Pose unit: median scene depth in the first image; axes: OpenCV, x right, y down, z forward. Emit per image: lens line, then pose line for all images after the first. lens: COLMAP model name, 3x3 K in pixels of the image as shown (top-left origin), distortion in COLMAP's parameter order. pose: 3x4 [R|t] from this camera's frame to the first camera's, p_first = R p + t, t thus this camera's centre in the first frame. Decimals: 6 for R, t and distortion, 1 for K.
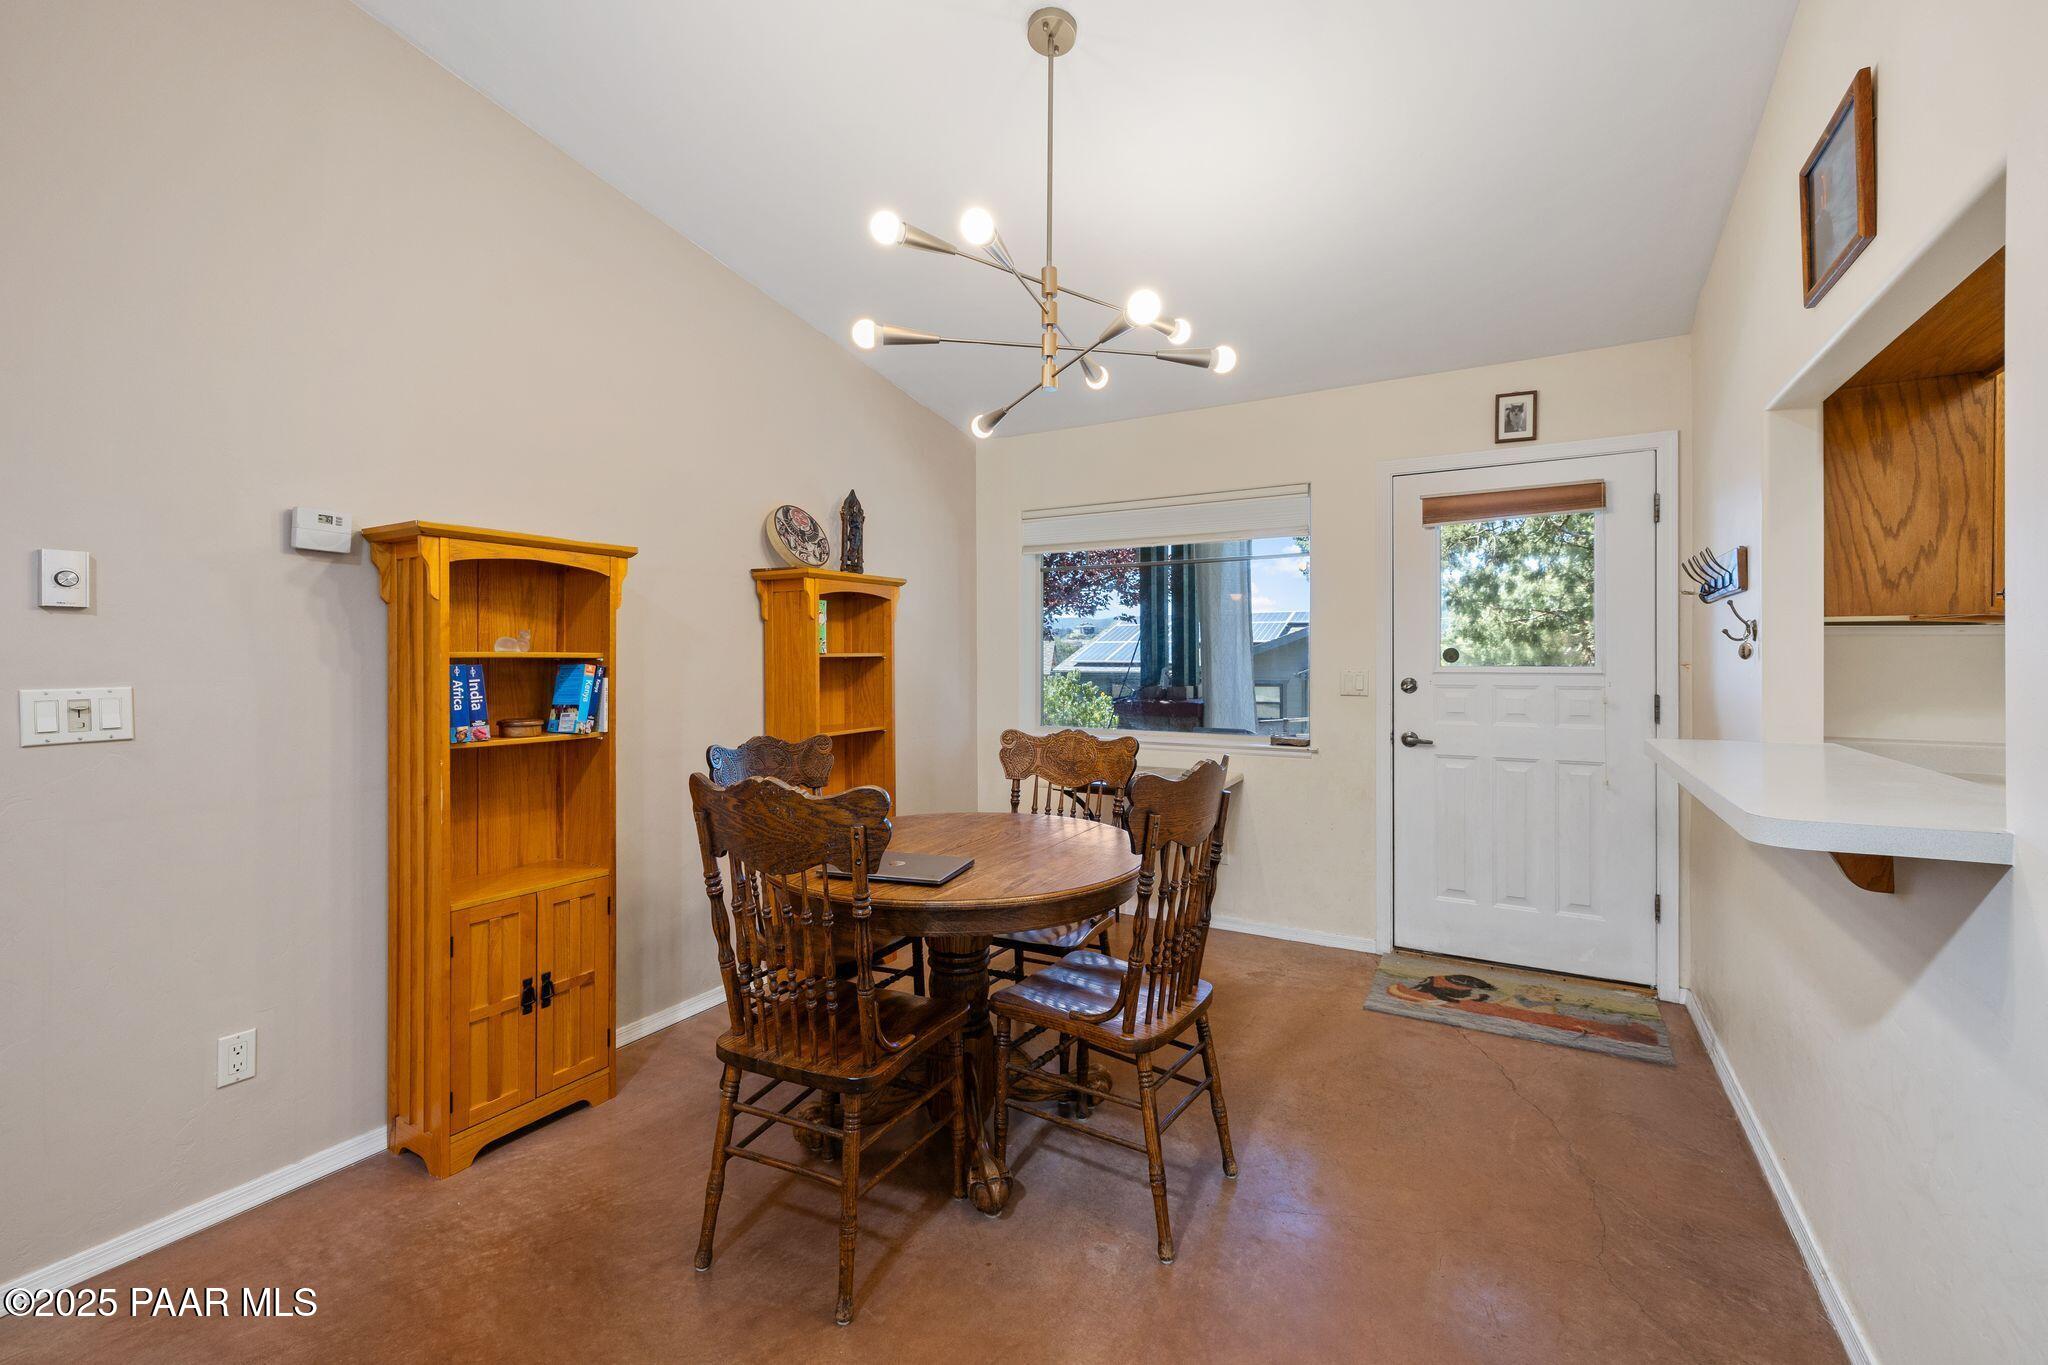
lens RADIAL K [[873.6, 0, 1014.6], [0, 873.6, 657.1], [0, 0, 1]] dist [0.007421, -0.001940]
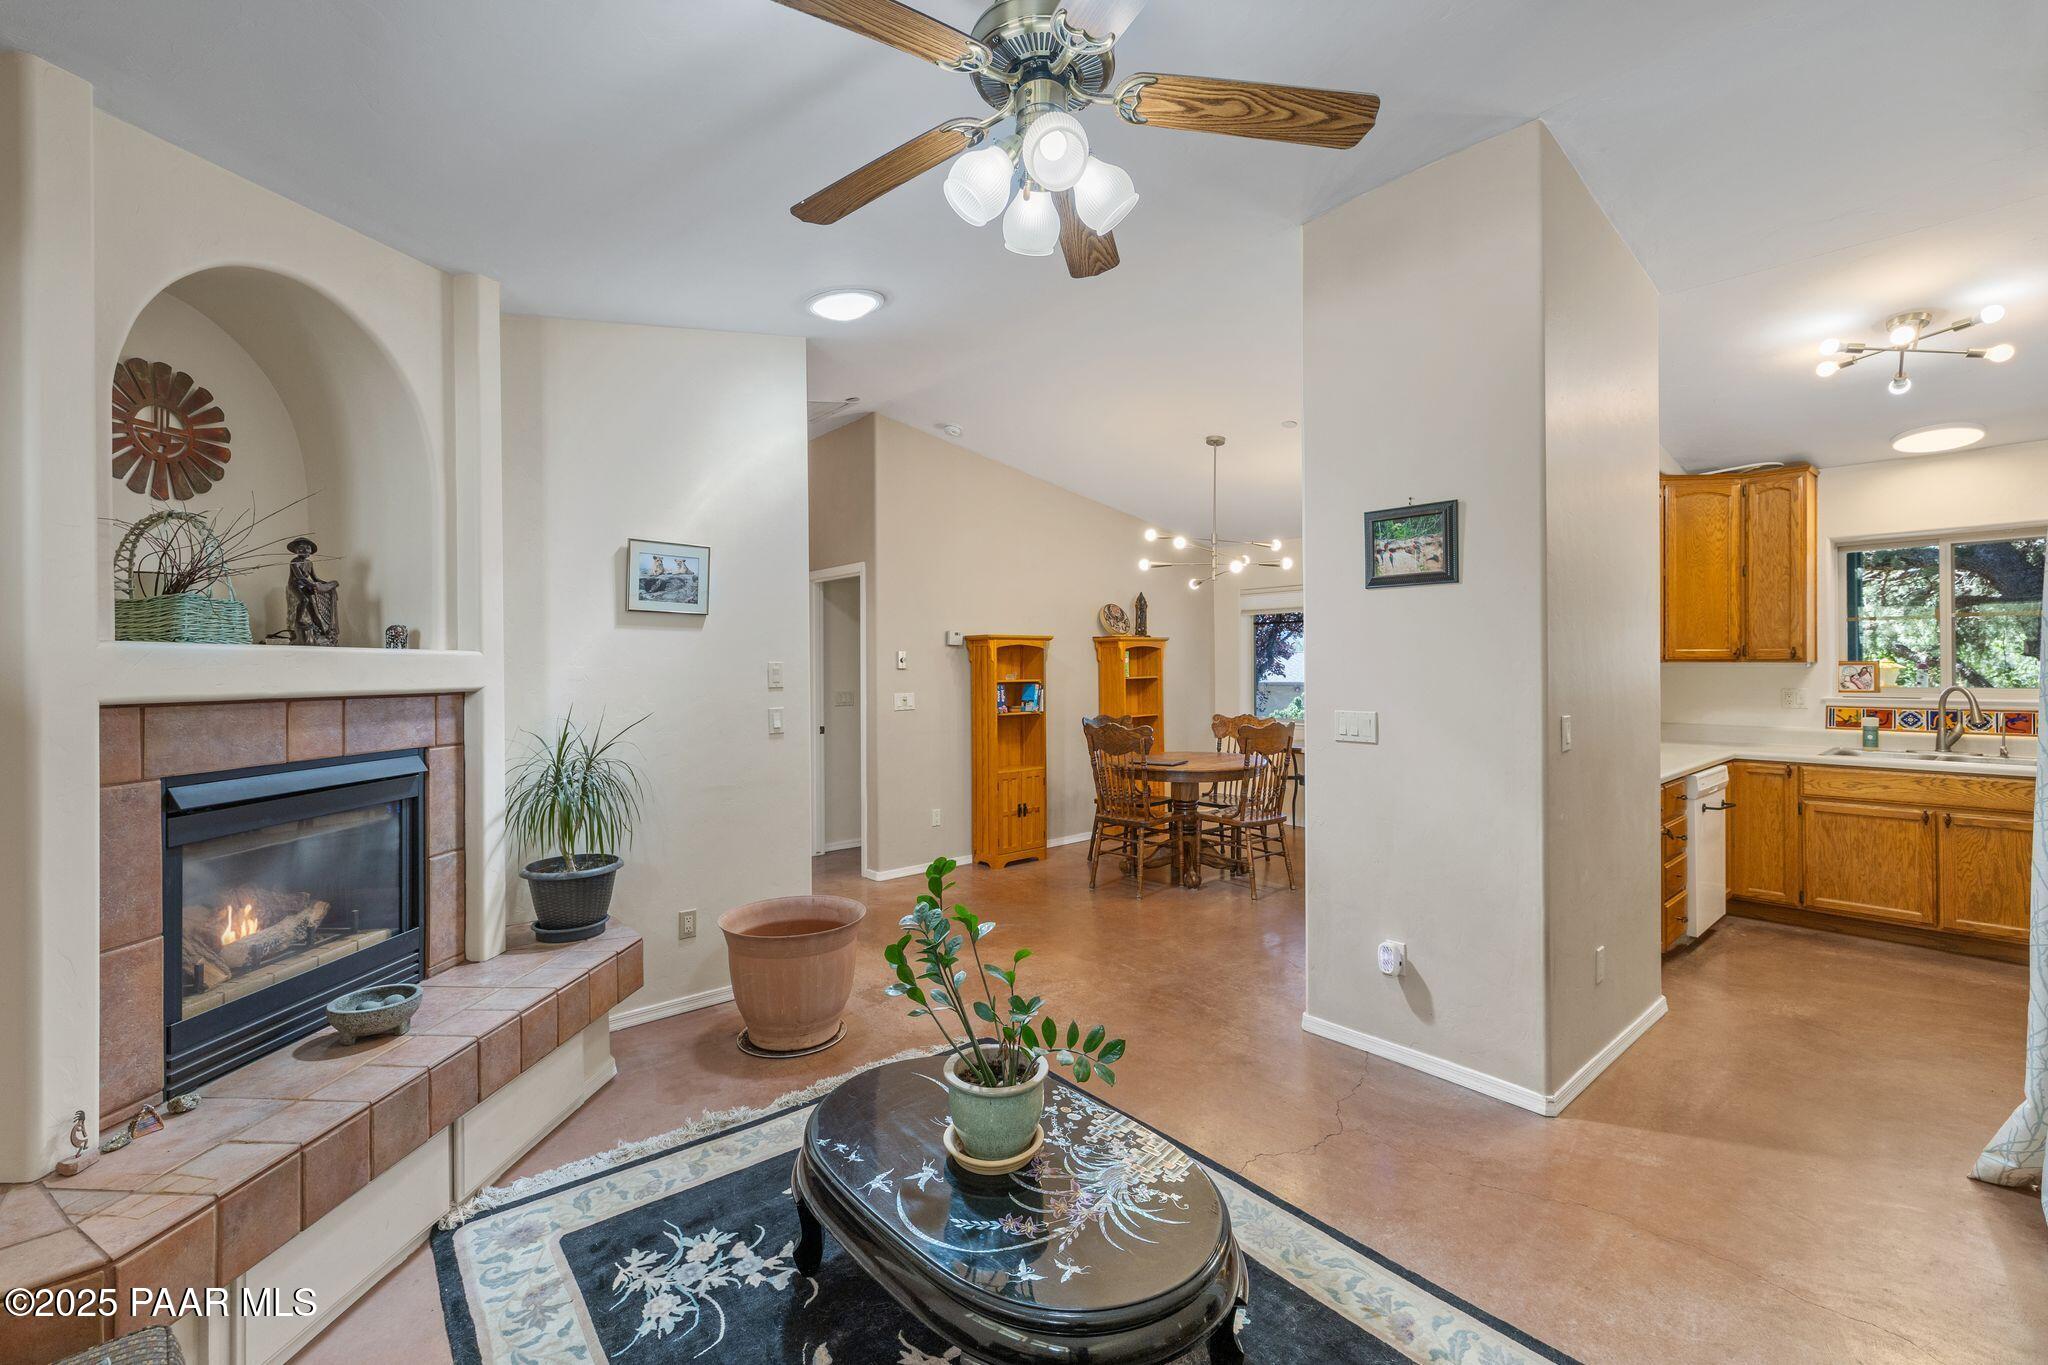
lens RADIAL K [[873.6, 0, 1020.7], [0, 873.6, 669.6], [0, 0, 1]] dist [0.007421, -0.001940]
pose [[0.946561, -0.005795, -0.322472, 0.268113], [0.008302, 0.999945, 0.006399, -0.048151], [0.322417, -0.008734, 0.946557, -1.335393]]
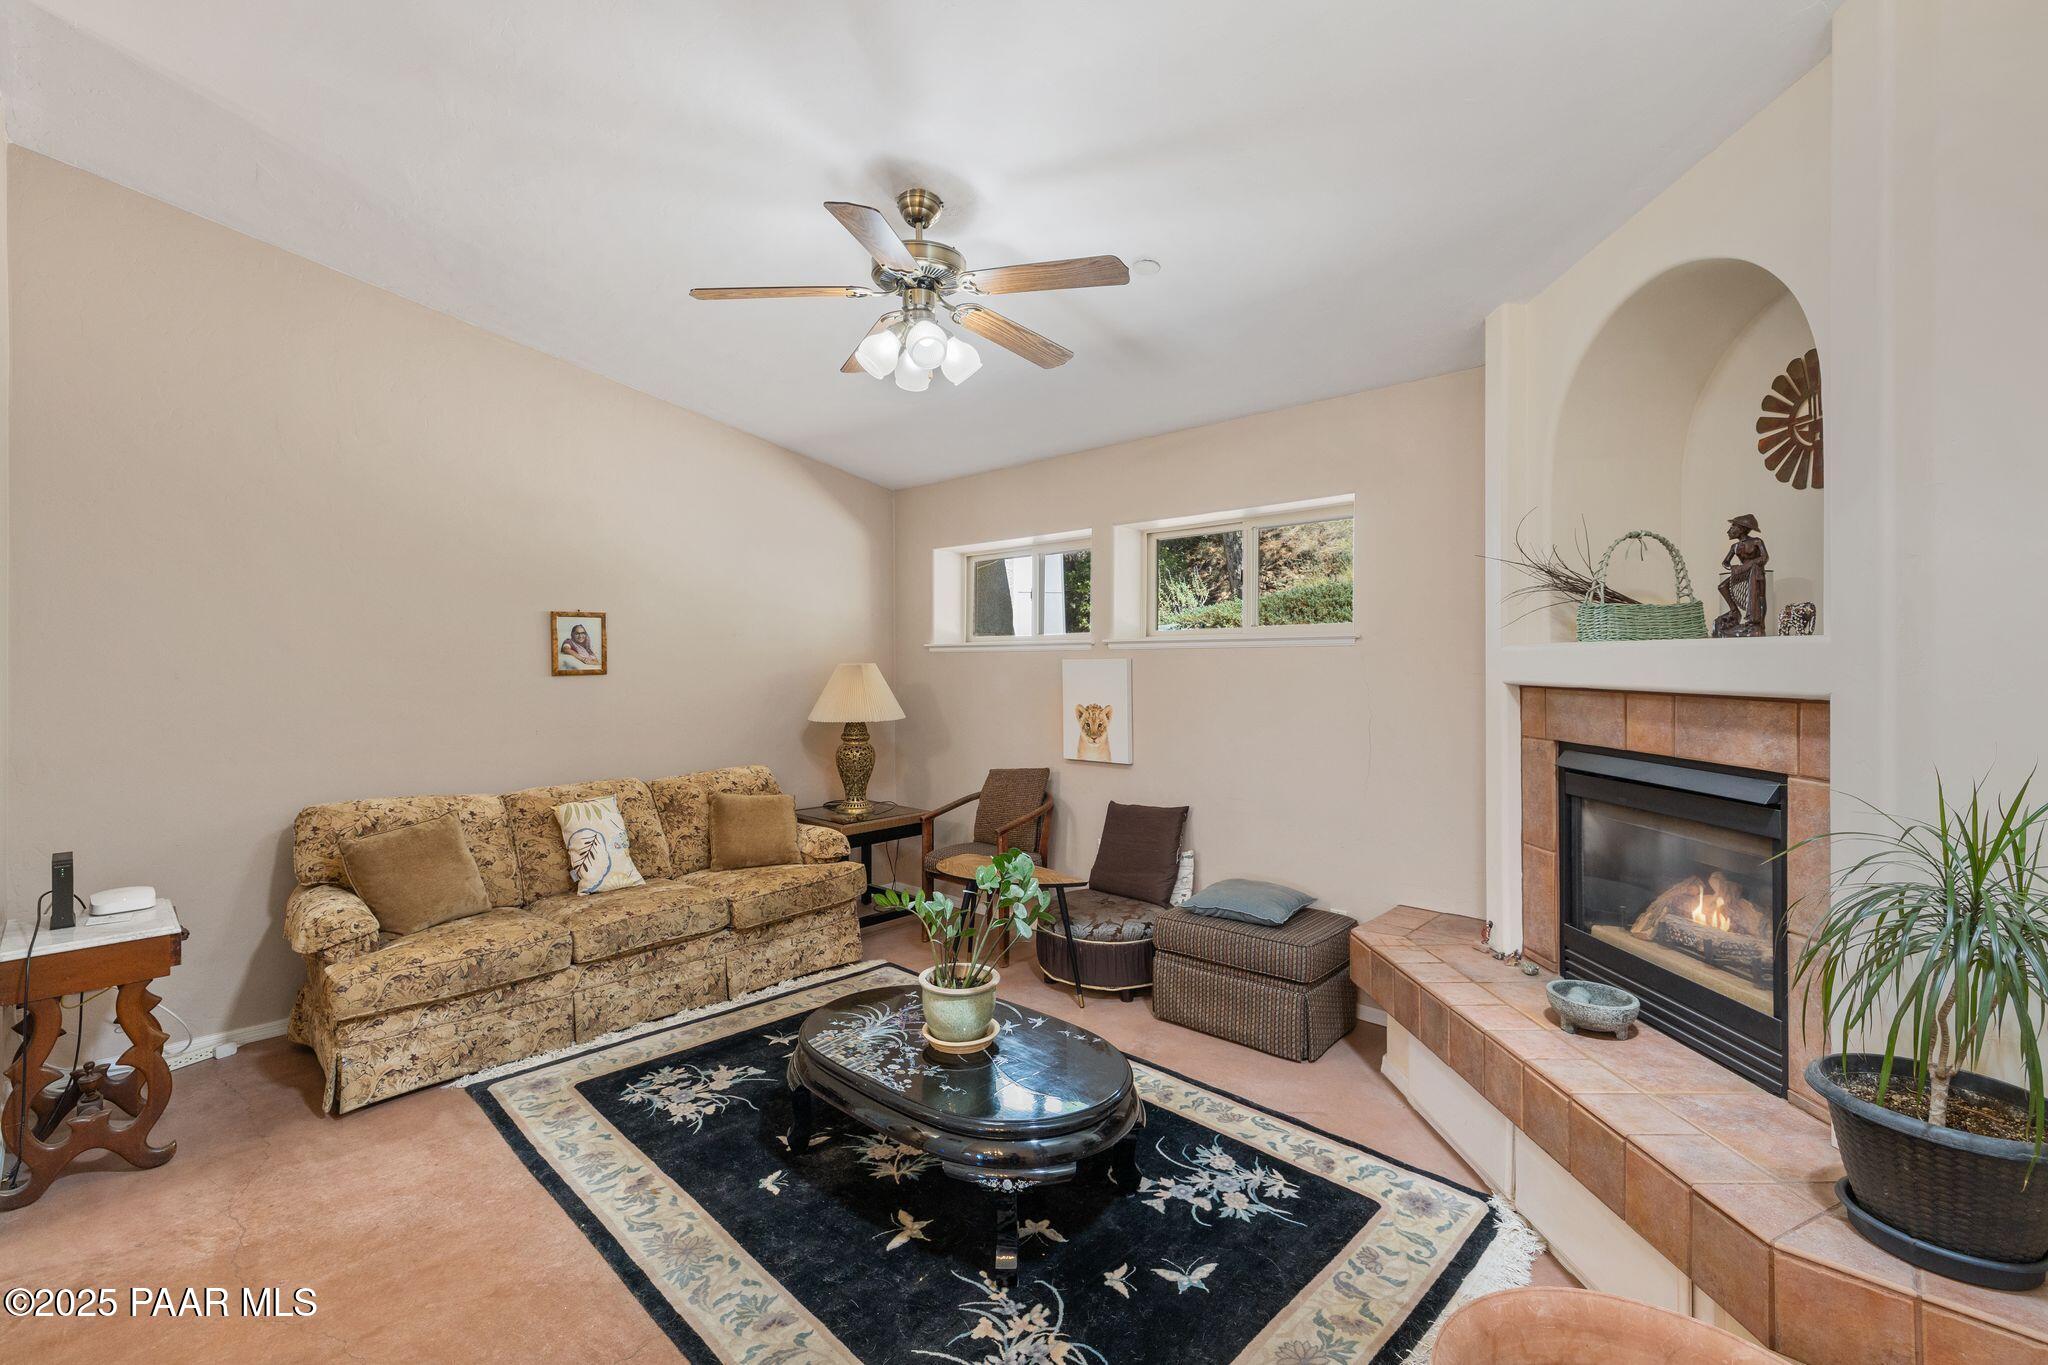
lens RADIAL K [[873.6, 0, 1019.5], [0, 873.6, 677.3], [0, 0, 1]] dist [0.007421, -0.001940]
pose [[-0.974325, 0.001024, 0.225146, -0.262216], [0.003623, 0.999931, 0.011134, -0.046478], [-0.225119, 0.011664, -0.974261, 0.238239]]
